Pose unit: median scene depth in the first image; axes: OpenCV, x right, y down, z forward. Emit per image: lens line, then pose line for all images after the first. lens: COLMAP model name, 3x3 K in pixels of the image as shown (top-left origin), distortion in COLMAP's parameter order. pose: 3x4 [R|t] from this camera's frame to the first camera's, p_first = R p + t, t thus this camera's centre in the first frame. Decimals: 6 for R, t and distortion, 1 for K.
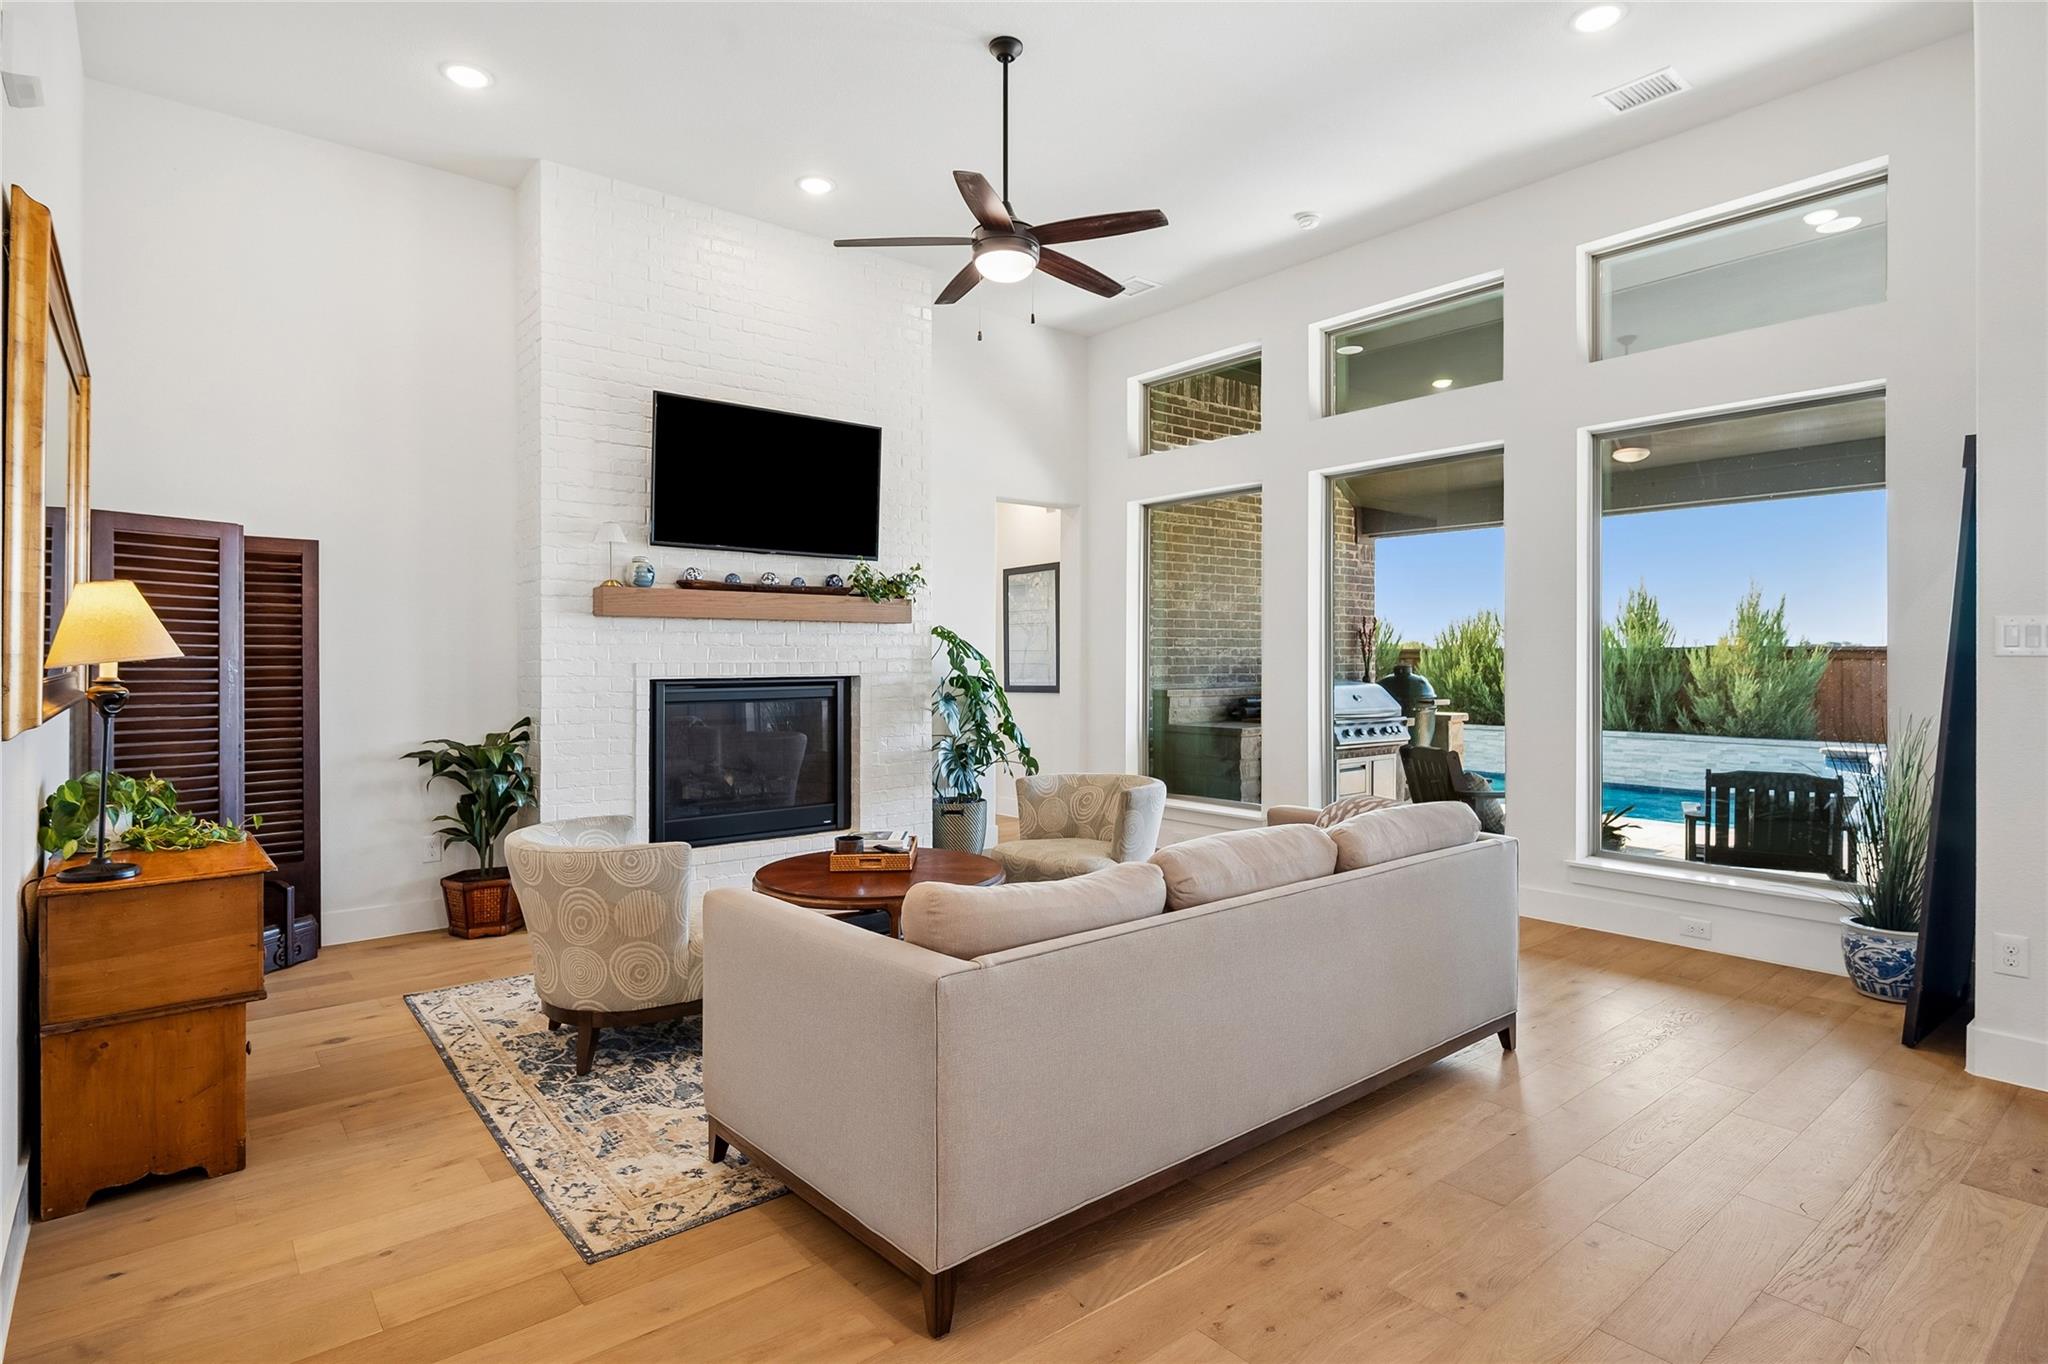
lens RADIAL K [[1057.4, 0, 1018.4], [0, 1057.4, 669.5], [0, 0, 1]] dist [-0.004788, -0.001091]
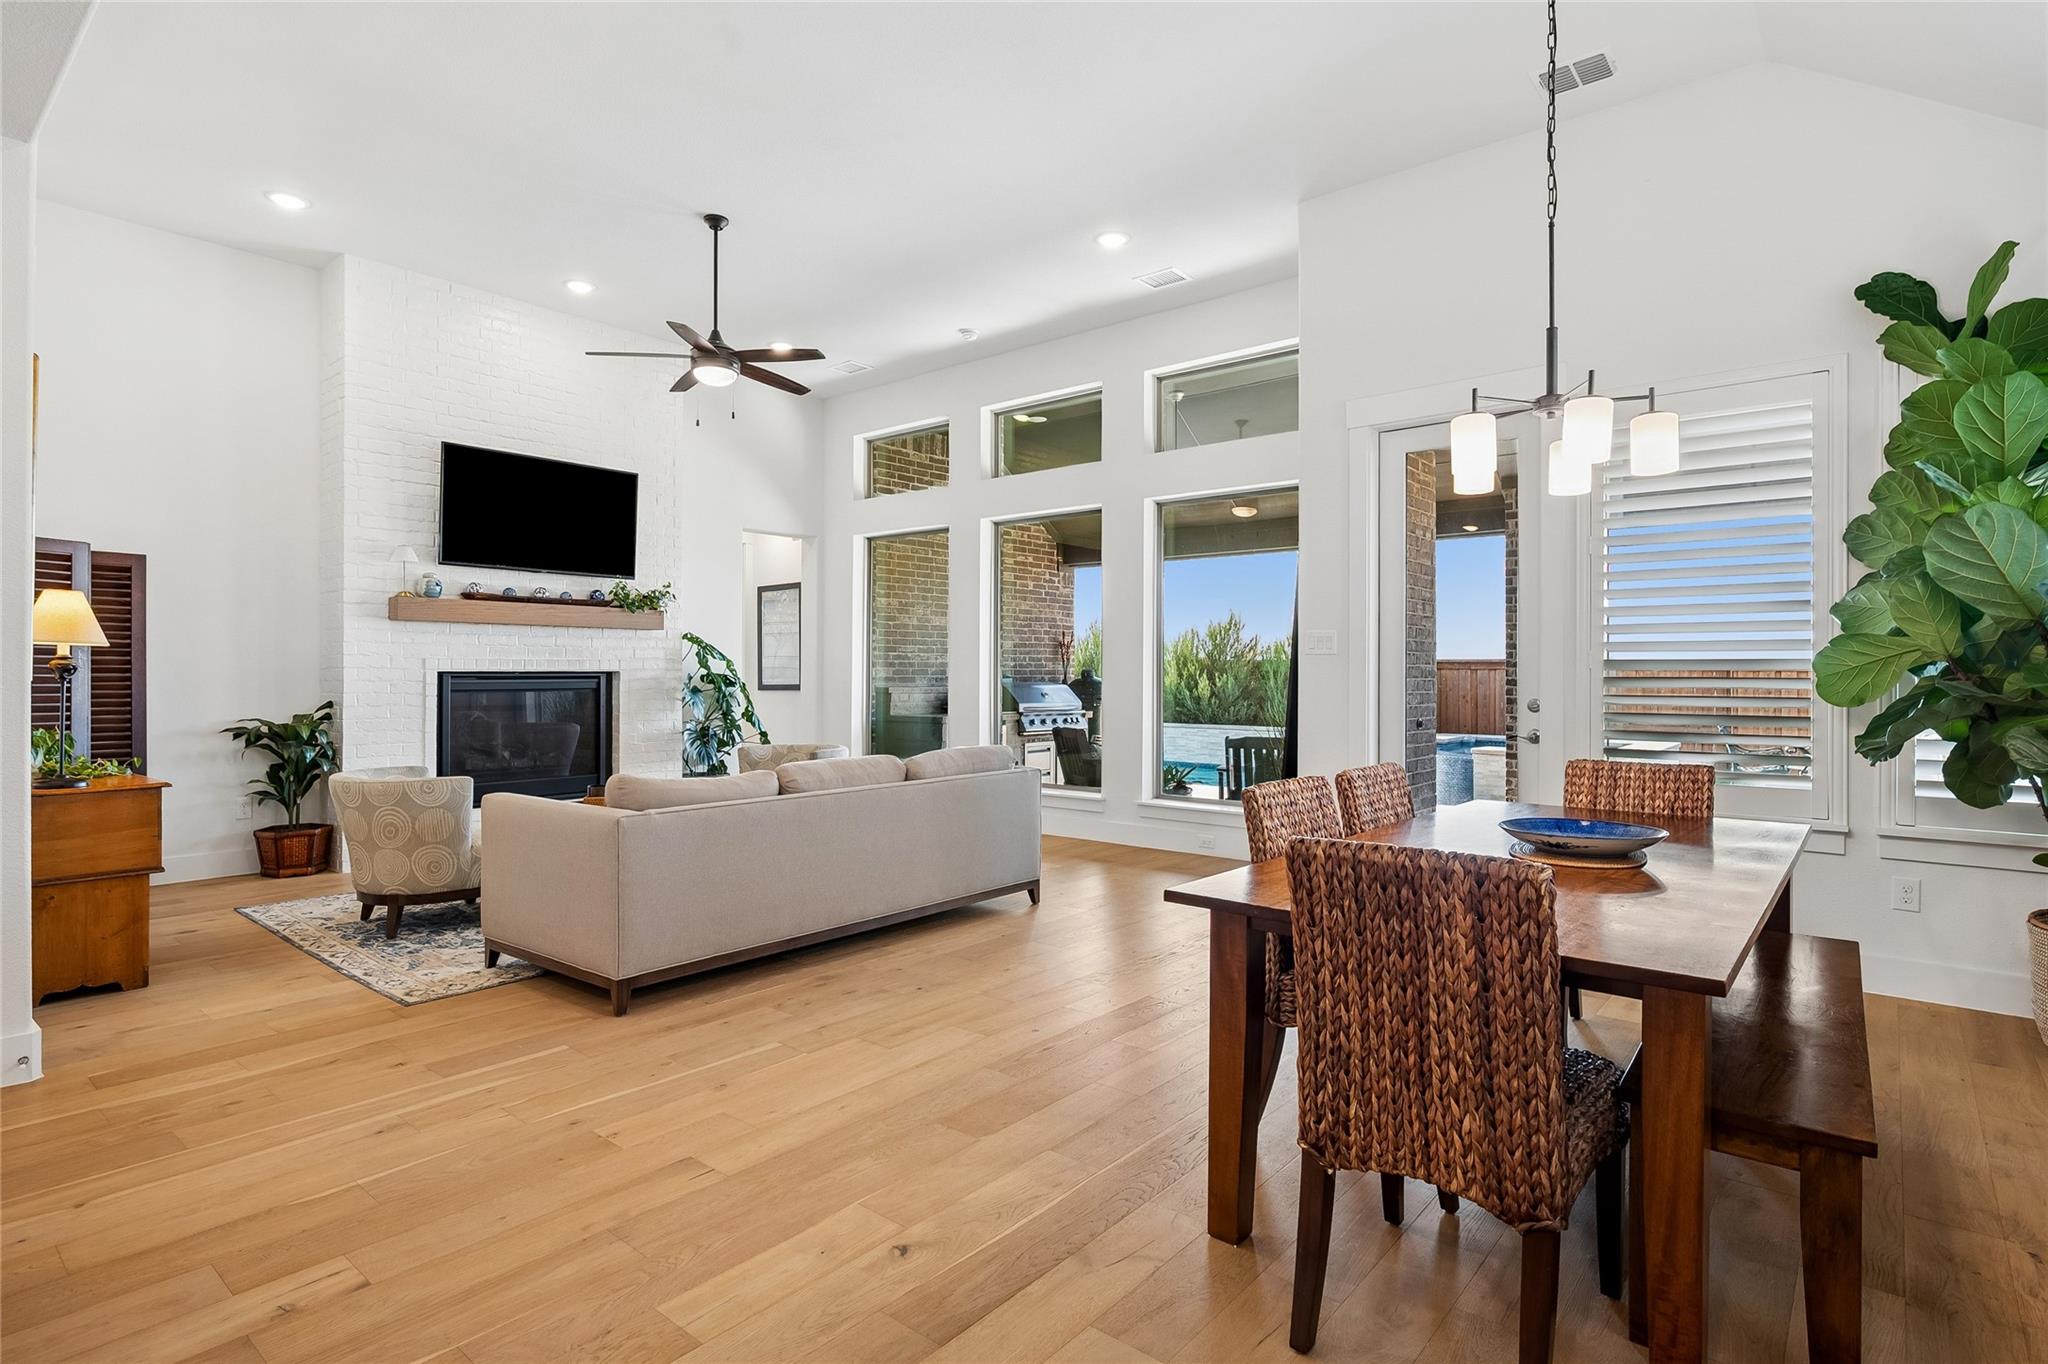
lens RADIAL K [[1057.4, 0, 1036.4], [0, 1057.4, 685.0], [0, 0, 1]] dist [-0.004788, -0.001091]
pose [[0.981978, 0.003029, 0.188971, 0.115858], [-0.002974, 0.999995, -0.000571, 0.025081], [-0.188972, -0.000001, 0.981982, -0.376704]]
